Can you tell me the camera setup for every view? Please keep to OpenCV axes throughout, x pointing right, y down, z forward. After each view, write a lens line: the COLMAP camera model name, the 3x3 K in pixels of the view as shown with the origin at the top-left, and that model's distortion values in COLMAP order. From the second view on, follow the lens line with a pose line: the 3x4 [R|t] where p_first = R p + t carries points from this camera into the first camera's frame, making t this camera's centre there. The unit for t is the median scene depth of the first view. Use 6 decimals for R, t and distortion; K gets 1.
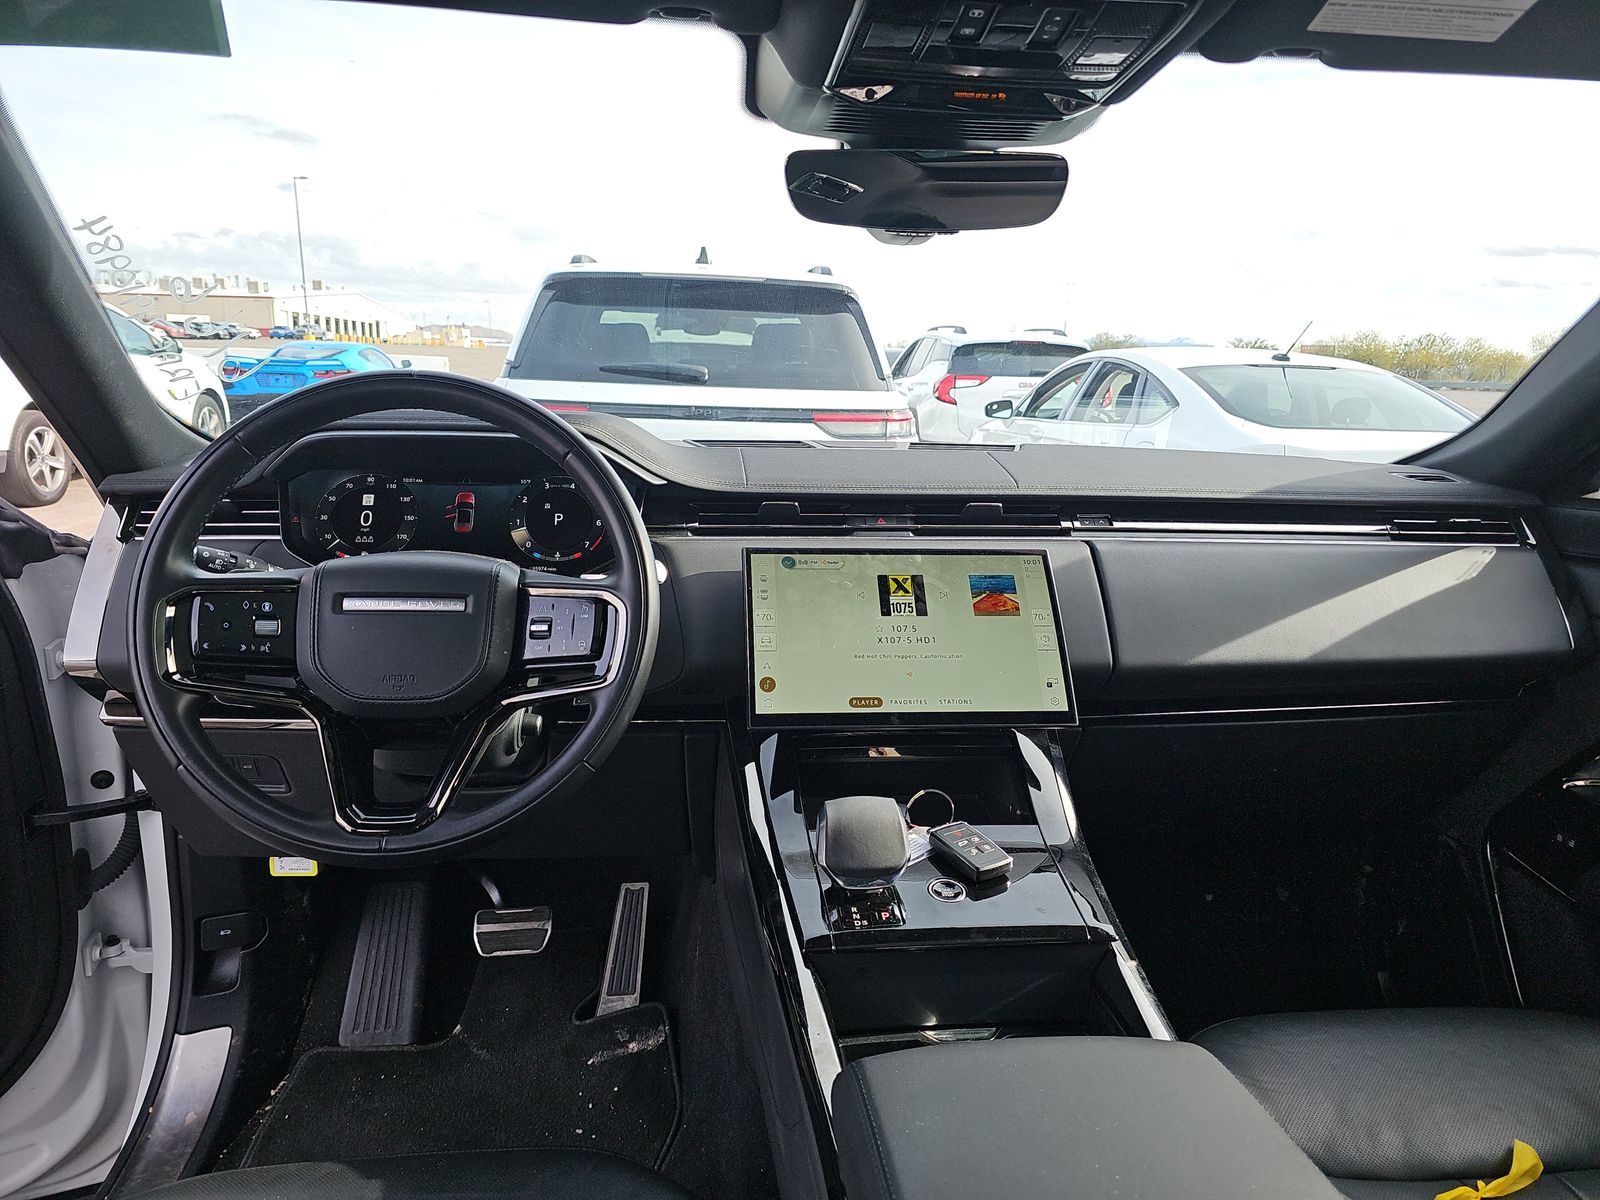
lens RADIAL K [[1038.0, 0, 800.0], [0, 1038.0, 600.0], [0, 0, 1]] dist [0.075666, -0.094040]
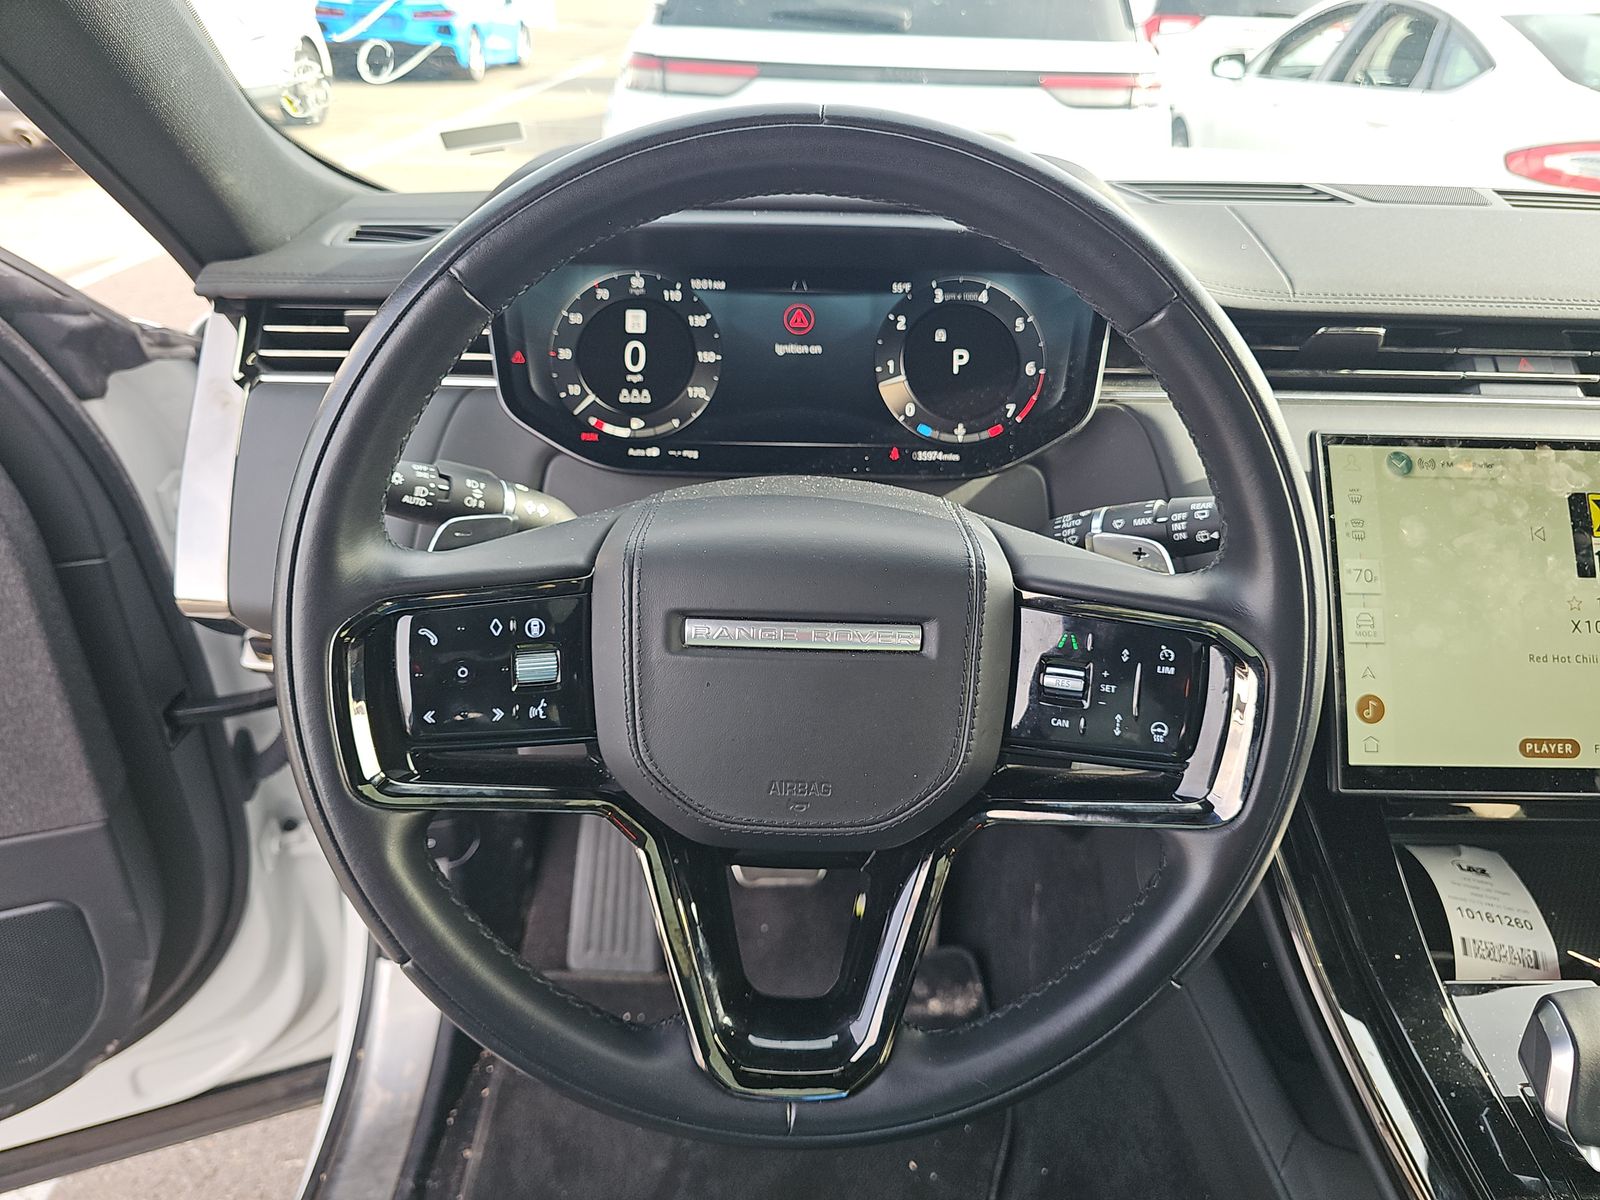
lens RADIAL K [[1063.6, 0, 800.0], [0, 1063.6, 600.0], [0, 0, 1]] dist [0.036914, -0.053893]
pose [[0.993419, 0.053915, -0.101054, -0.257306], [-0.022766, 0.957624, 0.287119, -0.119525], [0.112252, -0.282928, 0.952550, 0.416789]]
